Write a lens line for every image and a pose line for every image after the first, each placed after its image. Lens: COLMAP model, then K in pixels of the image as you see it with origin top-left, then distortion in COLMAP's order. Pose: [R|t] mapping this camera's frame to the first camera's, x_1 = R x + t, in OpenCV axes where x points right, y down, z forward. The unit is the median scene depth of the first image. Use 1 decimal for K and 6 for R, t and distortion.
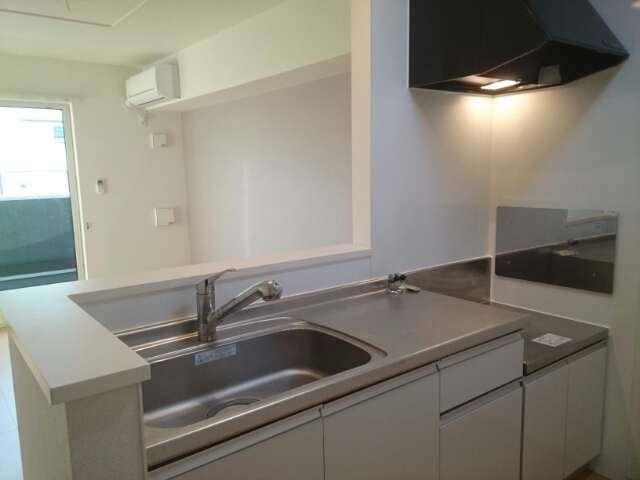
lens RADIAL K [[509.3, 0, 320.0], [0, 509.3, 240.0], [0, 0, 1]] dist [0.039003, -0.000818]
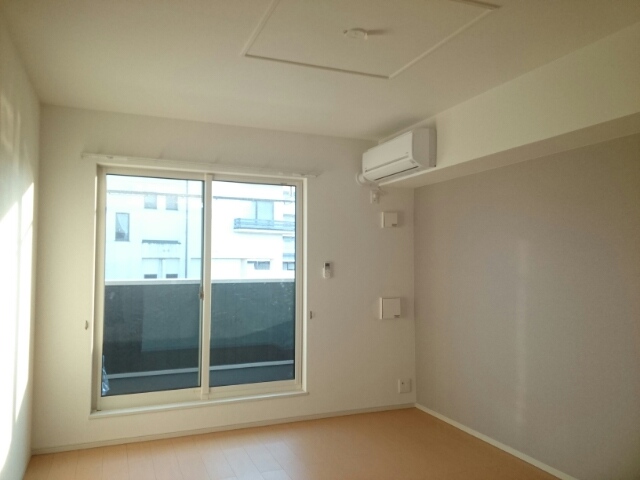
lens RADIAL K [[490.0, 0, 320.0], [0, 490.0, 240.0], [0, 0, 1]] dist [0.102960, 0.001135]
pose [[0.965866, 0.009351, -0.258872, -0.225712], [-0.056817, 0.982660, -0.176495, -0.006228], [0.252733, 0.185179, 0.949650, 0.192625]]
